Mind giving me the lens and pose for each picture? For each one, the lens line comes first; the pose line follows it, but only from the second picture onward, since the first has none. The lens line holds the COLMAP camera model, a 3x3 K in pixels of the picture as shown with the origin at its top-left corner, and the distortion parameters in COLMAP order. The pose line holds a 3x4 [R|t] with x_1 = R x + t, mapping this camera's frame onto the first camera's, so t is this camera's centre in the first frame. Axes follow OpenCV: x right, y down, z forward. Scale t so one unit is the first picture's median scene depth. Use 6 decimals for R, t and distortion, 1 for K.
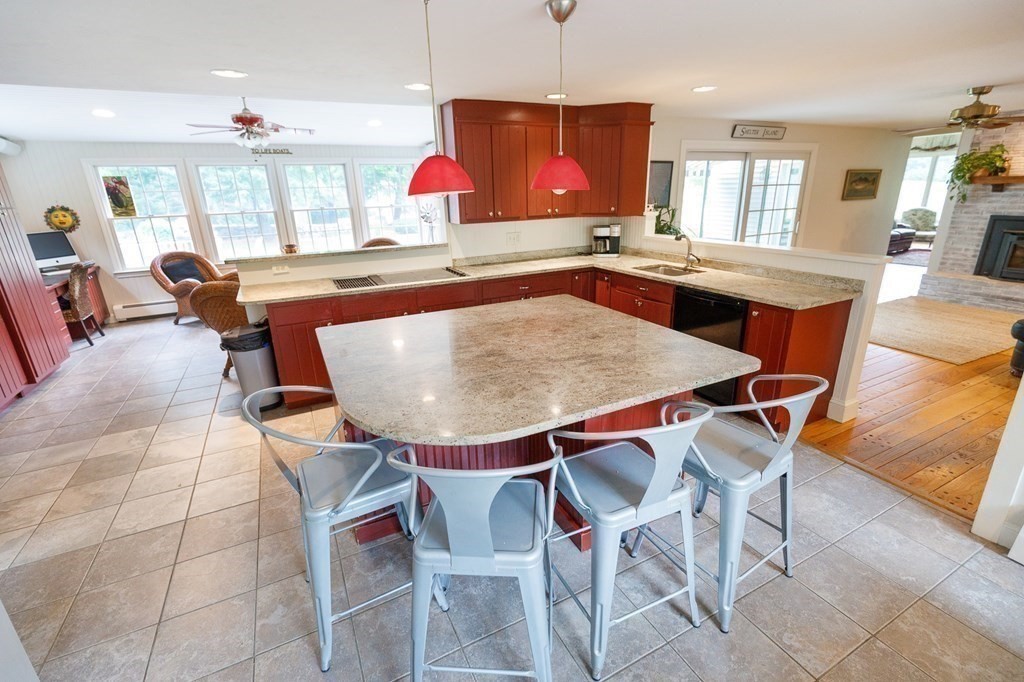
lens RADIAL K [[453.8, 0, 517.3], [0, 453.8, 340.7], [0, 0, 1]] dist [-0.000335, -0.000976]
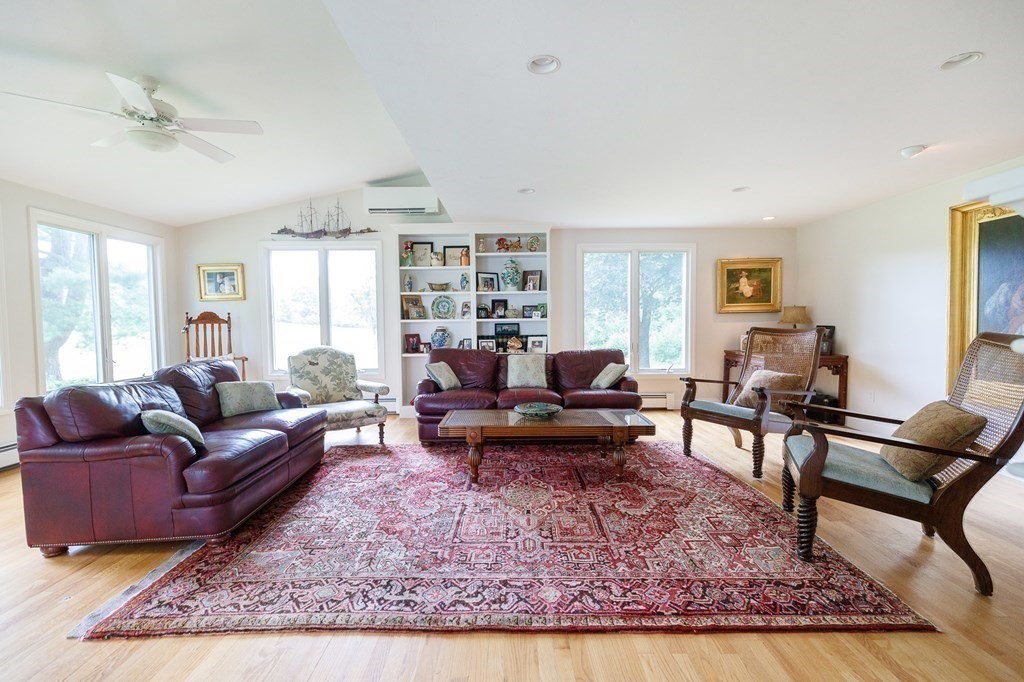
lens RADIAL K [[453.8, 0, 514.0], [0, 453.8, 340.3], [0, 0, 1]] dist [-0.000335, -0.000976]
pose [[0.445529, -0.011819, 0.895189, 1.067887], [0.282754, 0.950590, -0.128174, -0.350601], [-0.849443, 0.310224, 0.426857, 1.201937]]
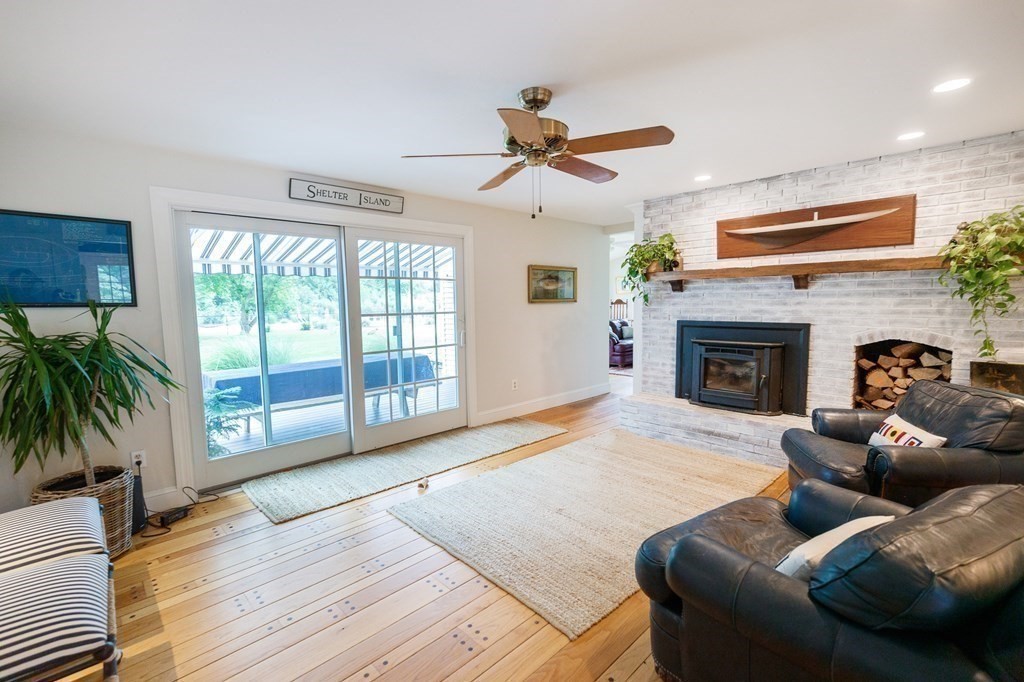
lens RADIAL K [[453.8, 0, 514.7], [0, 453.8, 341.4], [0, 0, 1]] dist [-0.000335, -0.000976]
pose [[0.954370, -0.013057, 0.298343, 0.543426], [0.082328, 0.971832, -0.220828, -0.093750], [-0.287055, 0.235314, 0.928562, 0.366877]]
